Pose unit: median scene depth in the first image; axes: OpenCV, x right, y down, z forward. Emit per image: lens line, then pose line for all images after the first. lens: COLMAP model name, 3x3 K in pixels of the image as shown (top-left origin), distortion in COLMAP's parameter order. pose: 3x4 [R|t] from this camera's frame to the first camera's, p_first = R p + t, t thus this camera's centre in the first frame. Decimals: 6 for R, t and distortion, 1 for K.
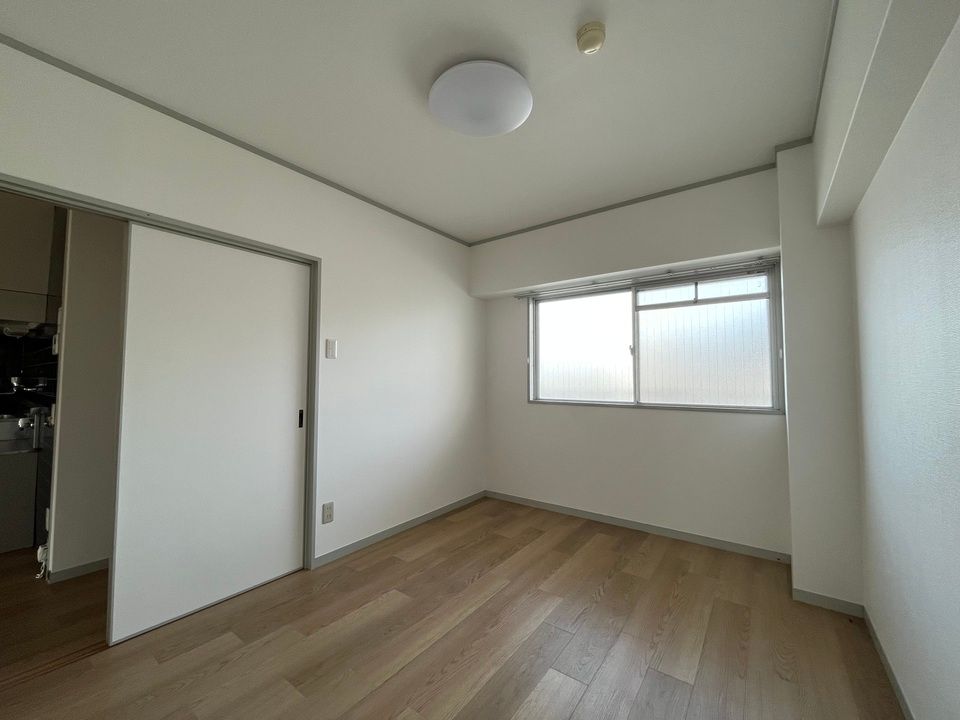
lens RADIAL K [[384.7, 0, 477.8], [0, 384.7, 357.0], [0, 0, 1]] dist [-0.003440, -0.000079]
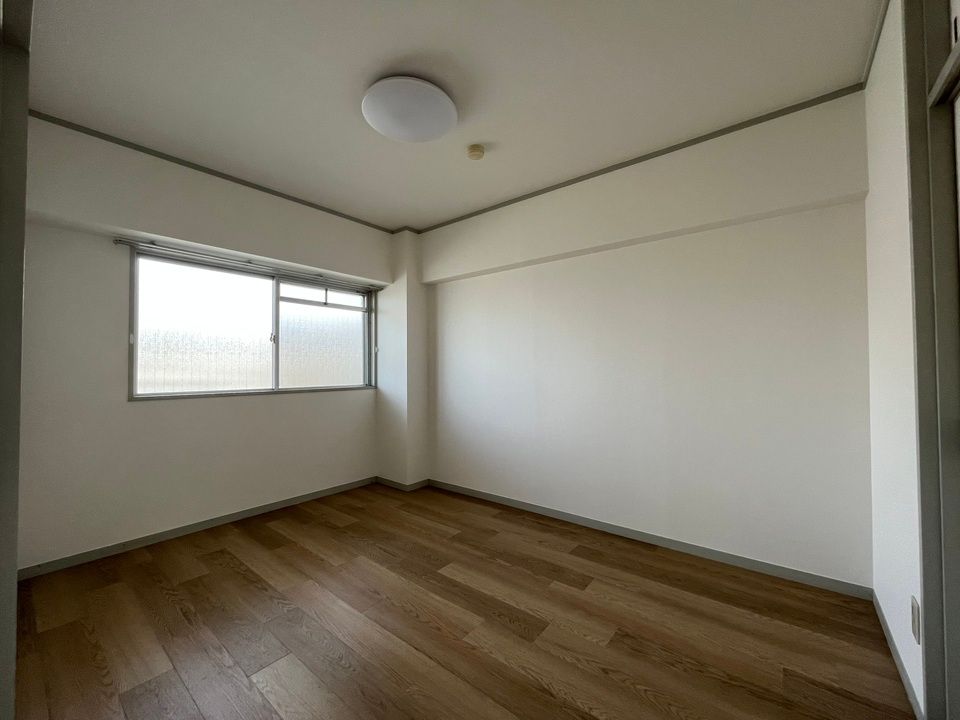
lens RADIAL K [[384.7, 0, 477.2], [0, 384.7, 360.6], [0, 0, 1]] dist [-0.003440, -0.000079]
pose [[0.043517, 0.017870, 0.998893, -0.649308], [-0.049555, 0.998648, -0.015706, 0.034275], [-0.997823, -0.048817, 0.044343, 0.446524]]
